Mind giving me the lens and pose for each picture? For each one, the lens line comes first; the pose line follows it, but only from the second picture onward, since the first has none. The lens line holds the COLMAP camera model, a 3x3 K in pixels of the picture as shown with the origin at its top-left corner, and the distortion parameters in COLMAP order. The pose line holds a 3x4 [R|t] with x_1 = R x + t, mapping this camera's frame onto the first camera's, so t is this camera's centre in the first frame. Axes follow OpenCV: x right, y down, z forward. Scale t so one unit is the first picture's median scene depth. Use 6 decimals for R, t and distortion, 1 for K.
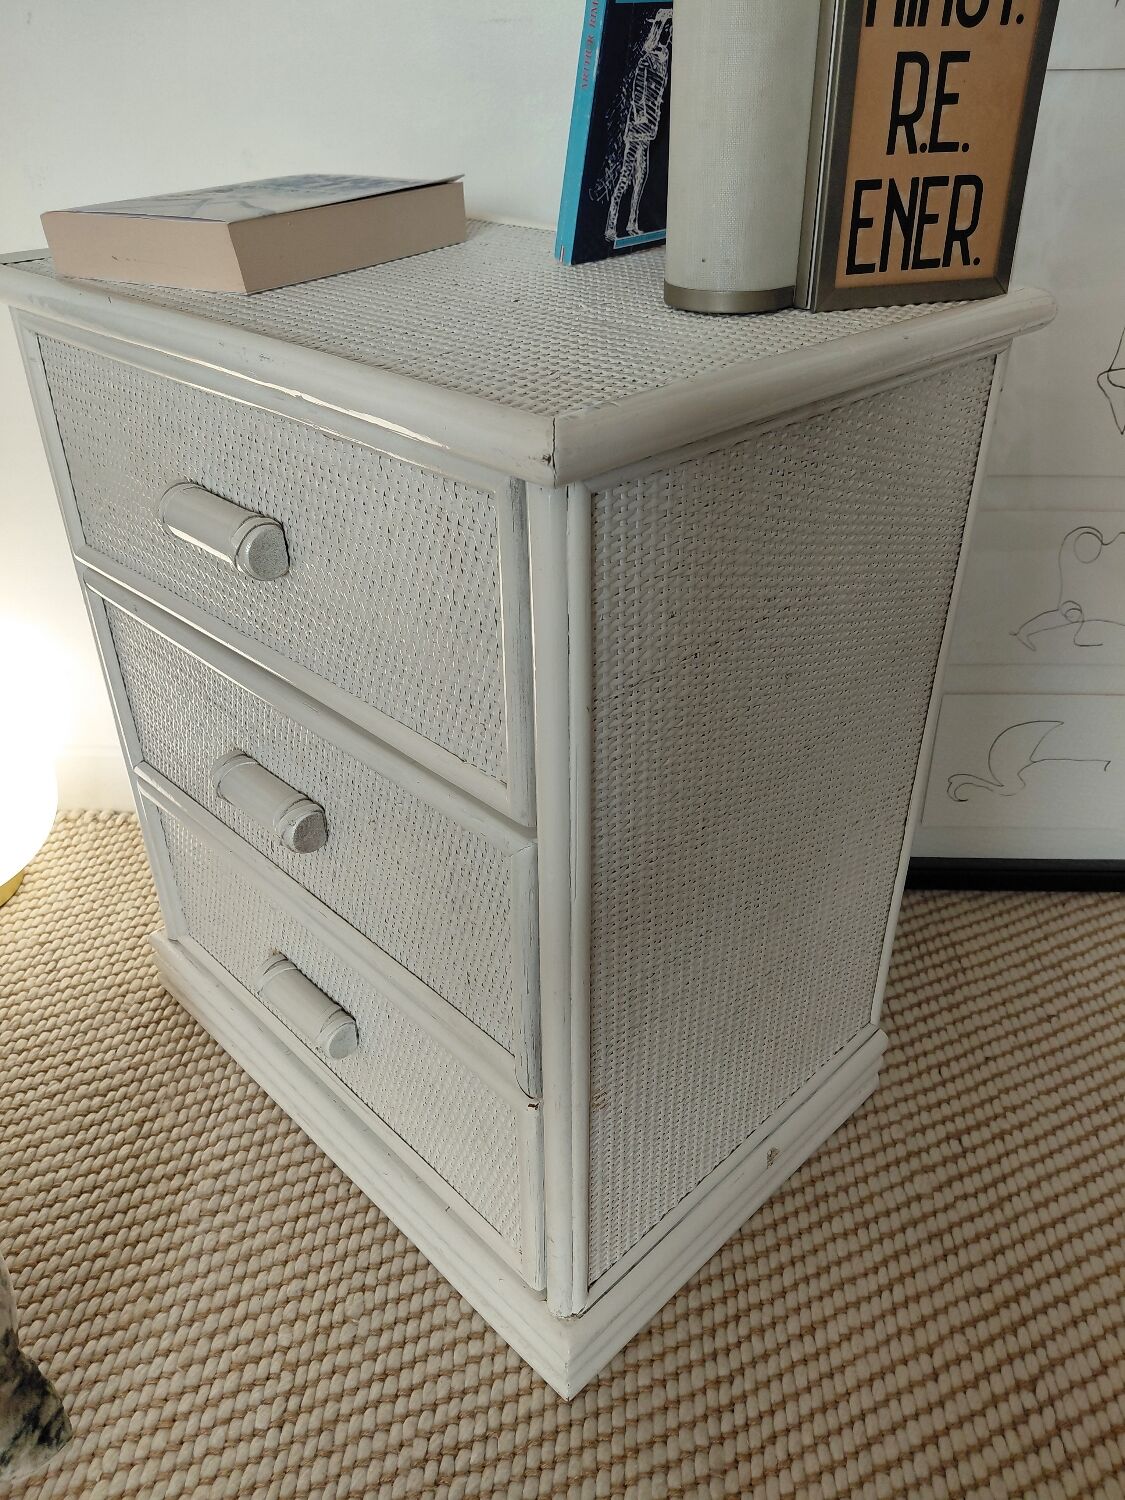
lens RADIAL K [[1137.7, 0, 560.7], [0, 1137.7, 759.2], [0, 0, 1]] dist [-0.001135, -0.025598]
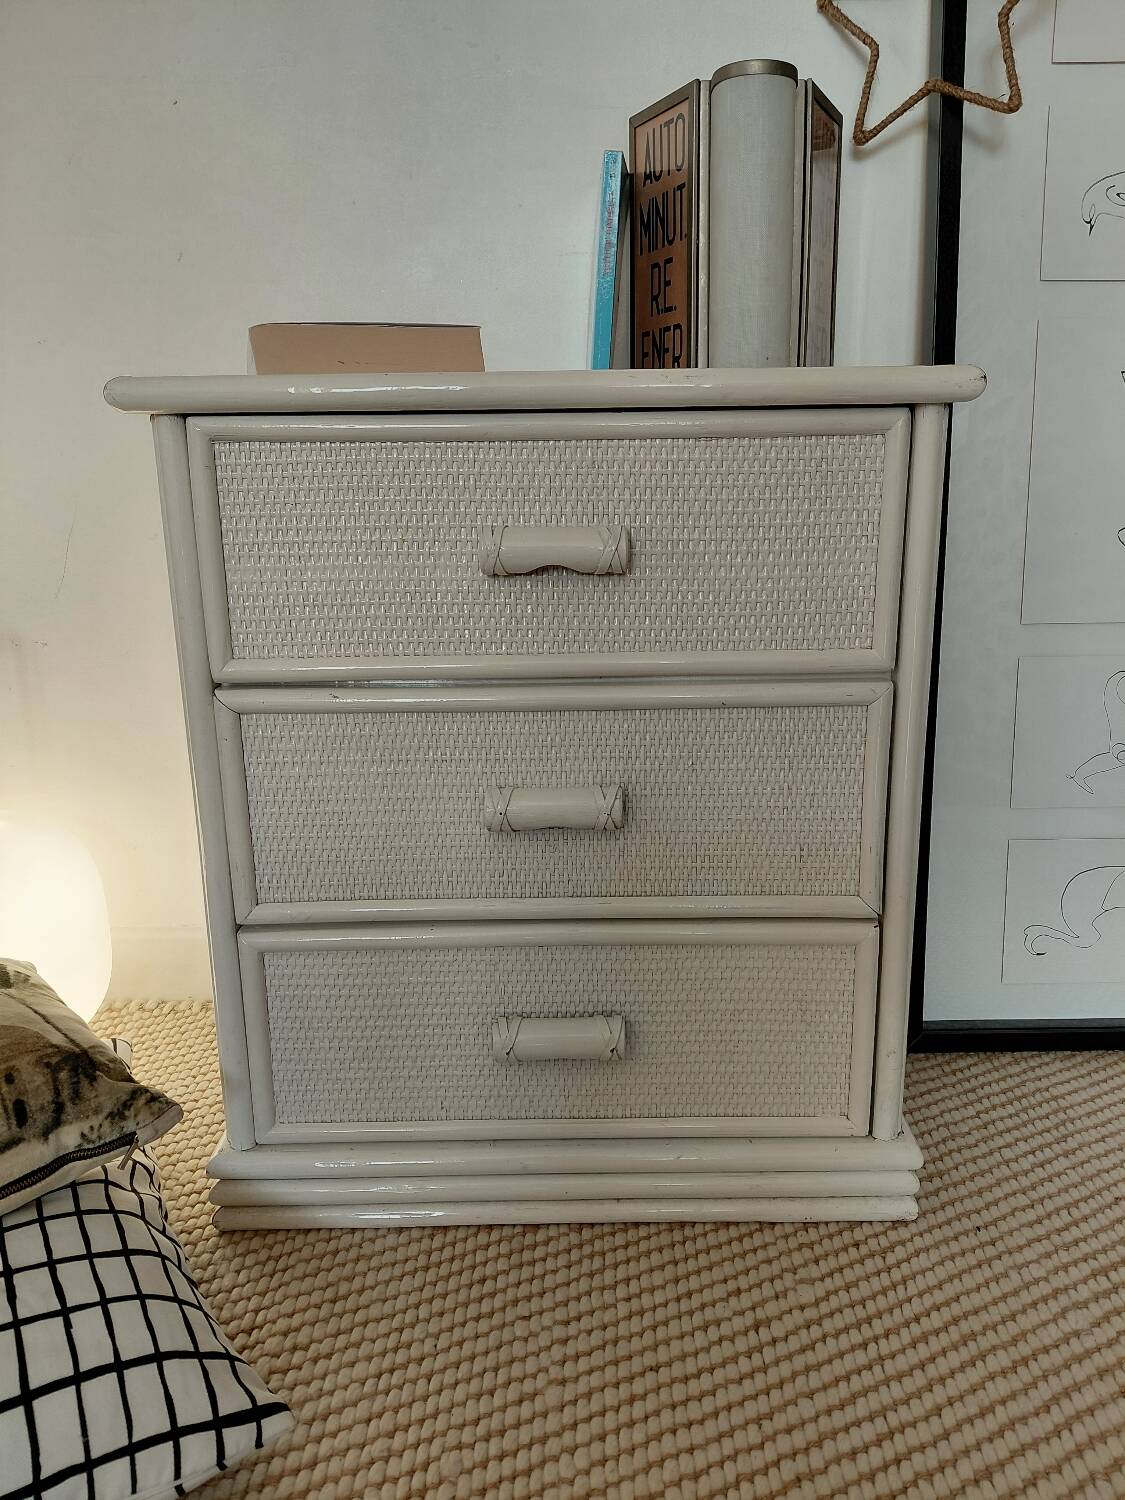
lens RADIAL K [[1137.7, 0, 571.8], [0, 1137.7, 750.2], [0, 0, 1]] dist [-0.001135, -0.025598]
pose [[0.999672, -0.012543, 0.022310, -0.094931], [0.018714, 0.952857, -0.302842, 0.208025], [-0.017459, 0.303160, 0.952780, 0.018941]]
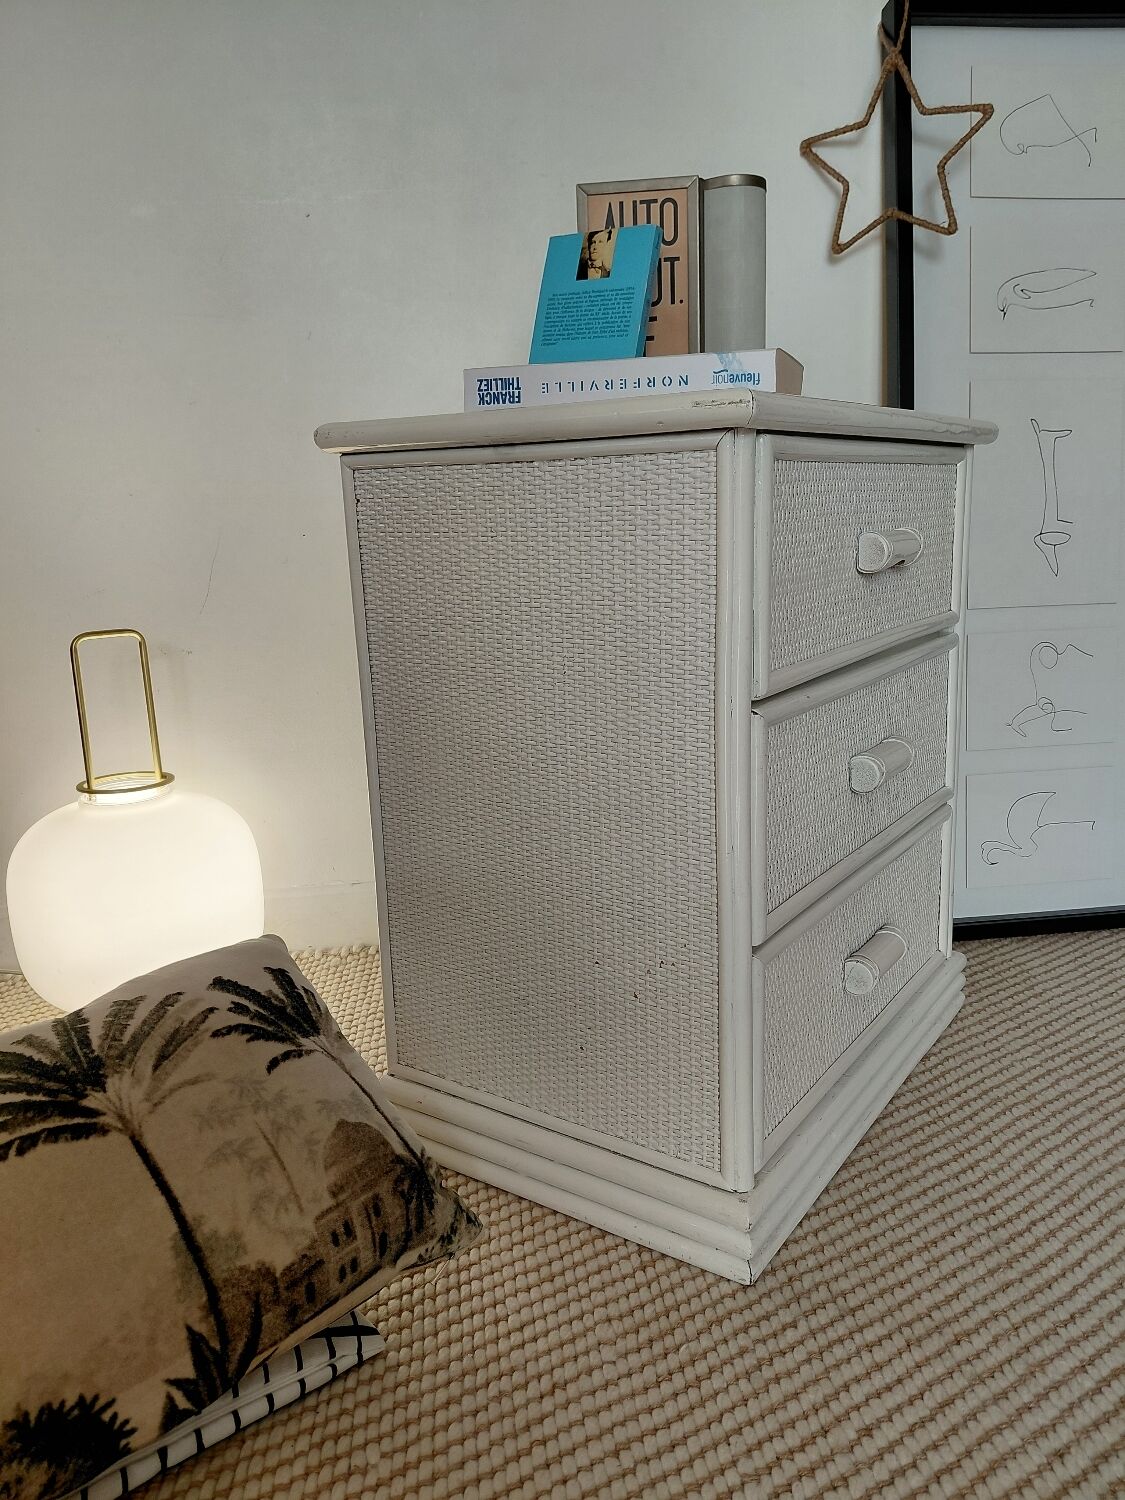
lens RADIAL K [[1137.7, 0, 569.1], [0, 1137.7, 747.8], [0, 0, 1]] dist [-0.001135, -0.025598]
pose [[0.988367, -0.053668, 0.142303, -0.385085], [0.099849, 0.934758, -0.340967, 0.397501], [-0.114720, 0.351209, 0.929242, -0.234476]]
